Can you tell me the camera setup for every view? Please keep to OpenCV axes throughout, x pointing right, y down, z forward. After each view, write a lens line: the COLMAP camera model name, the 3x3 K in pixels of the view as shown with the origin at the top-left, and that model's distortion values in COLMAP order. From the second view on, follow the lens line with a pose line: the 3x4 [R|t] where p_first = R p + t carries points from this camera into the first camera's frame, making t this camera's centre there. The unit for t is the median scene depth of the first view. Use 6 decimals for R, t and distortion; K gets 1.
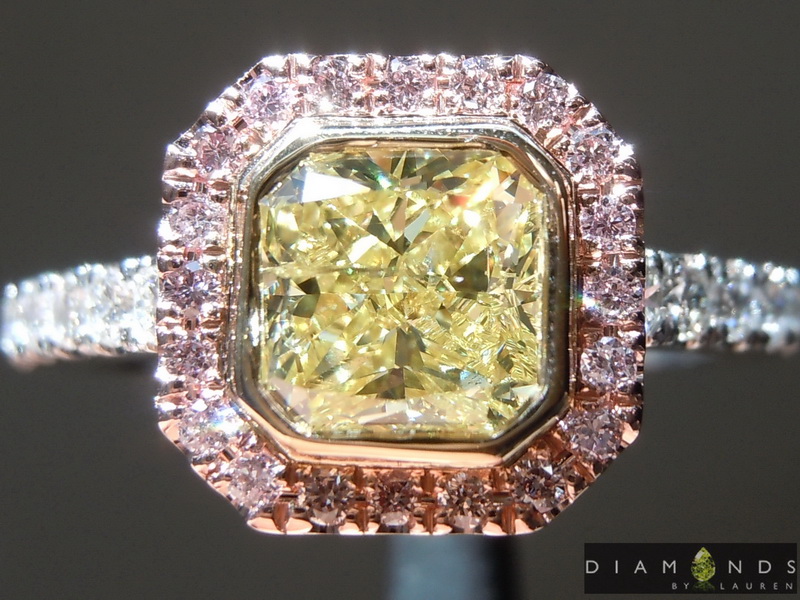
lens RADIAL K [[1194.5, 0, 421.6], [0, 1194.5, 299.2], [0, 0, 1]] dist [-0.014011, -0.012938]
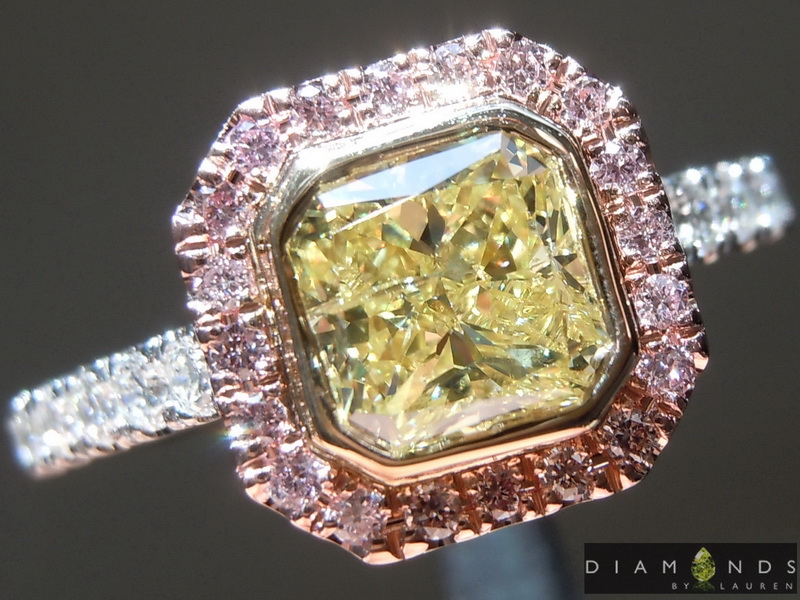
lens RADIAL K [[1194.5, 0, 421.6], [0, 1194.5, 299.2], [0, 0, 1]] dist [-0.014011, -0.012938]
pose [[0.955268, -0.290079, 0.057596, -0.093999], [0.288957, 0.956958, 0.027113, -0.033349], [-0.062982, -0.009257, 0.997972, 0.008583]]
